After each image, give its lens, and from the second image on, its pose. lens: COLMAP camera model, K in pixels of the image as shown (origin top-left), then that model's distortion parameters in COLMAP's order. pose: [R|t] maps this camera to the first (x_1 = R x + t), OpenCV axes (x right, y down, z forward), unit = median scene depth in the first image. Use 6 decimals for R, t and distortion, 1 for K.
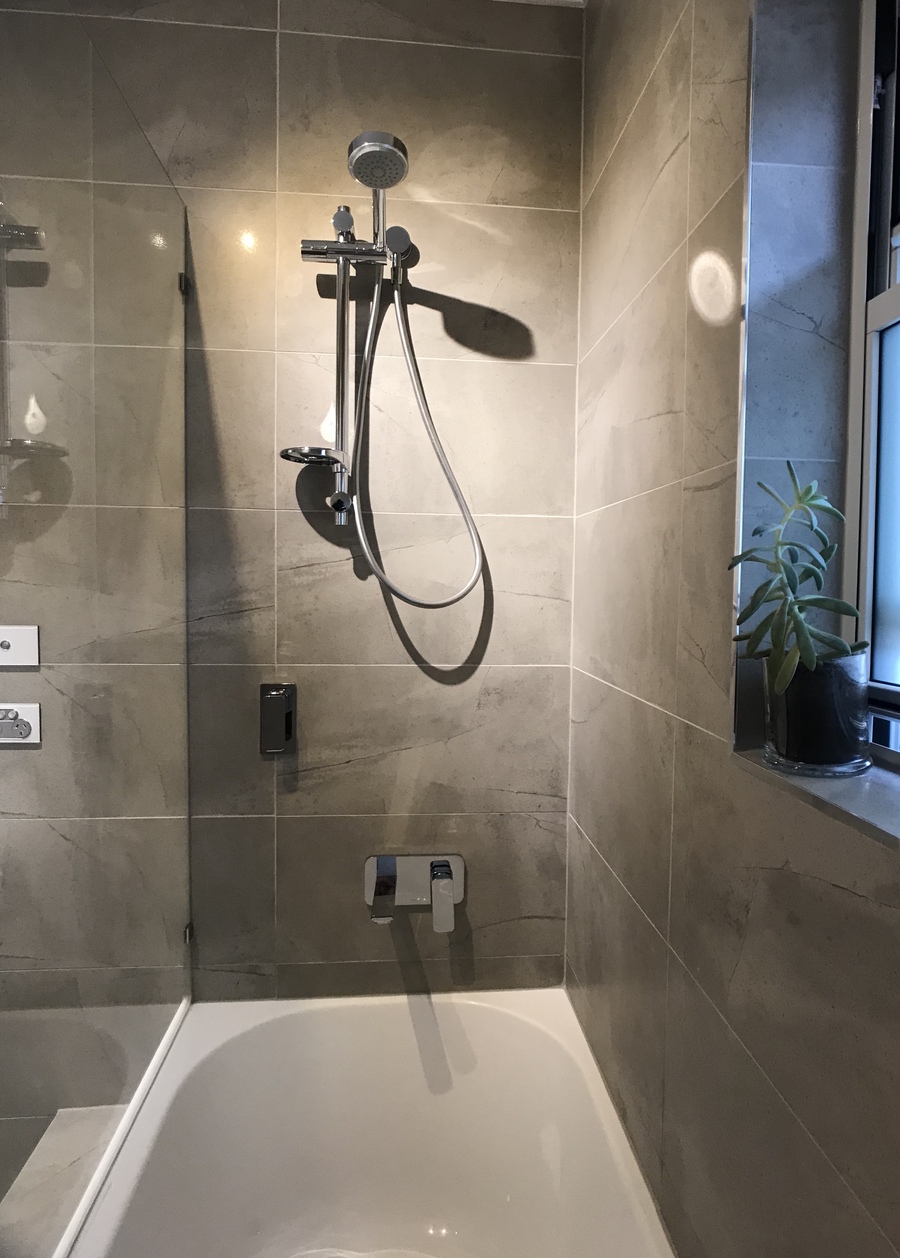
lens RADIAL K [[697.1, 0, 456.1], [0, 697.1, 614.7], [0, 0, 1]] dist [-0.023298, -0.000997]
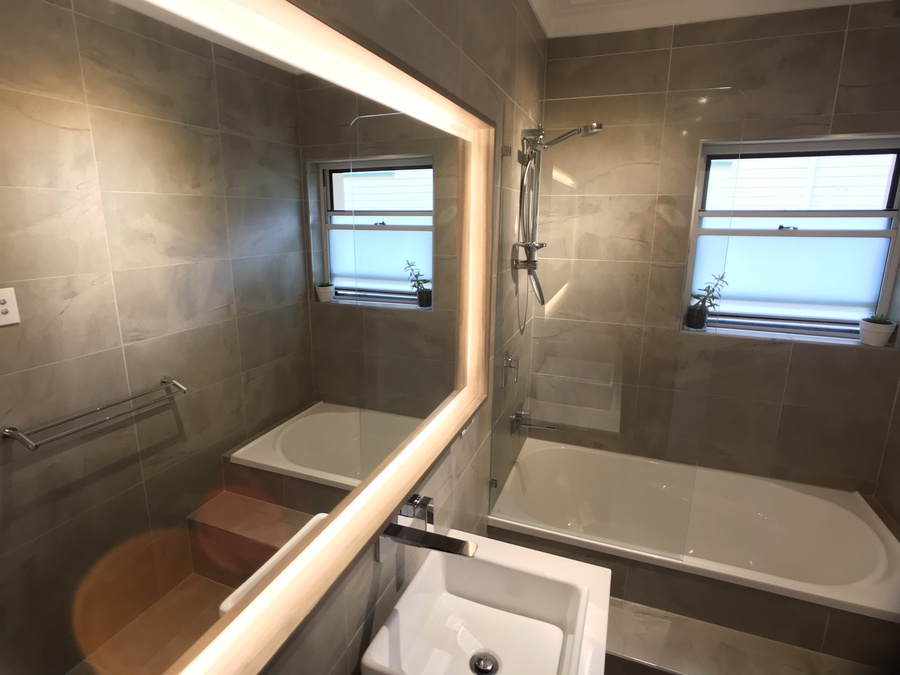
lens RADIAL K [[487.8, 0, 439.4], [0, 487.8, 325.9], [0, 0, 1]] dist [-0.023112, 0.013203]
pose [[0.450921, -0.208938, 0.867764, -1.598504], [0.044821, 0.976290, 0.211778, -0.299044], [-0.891438, -0.056601, 0.449595, 0.538317]]
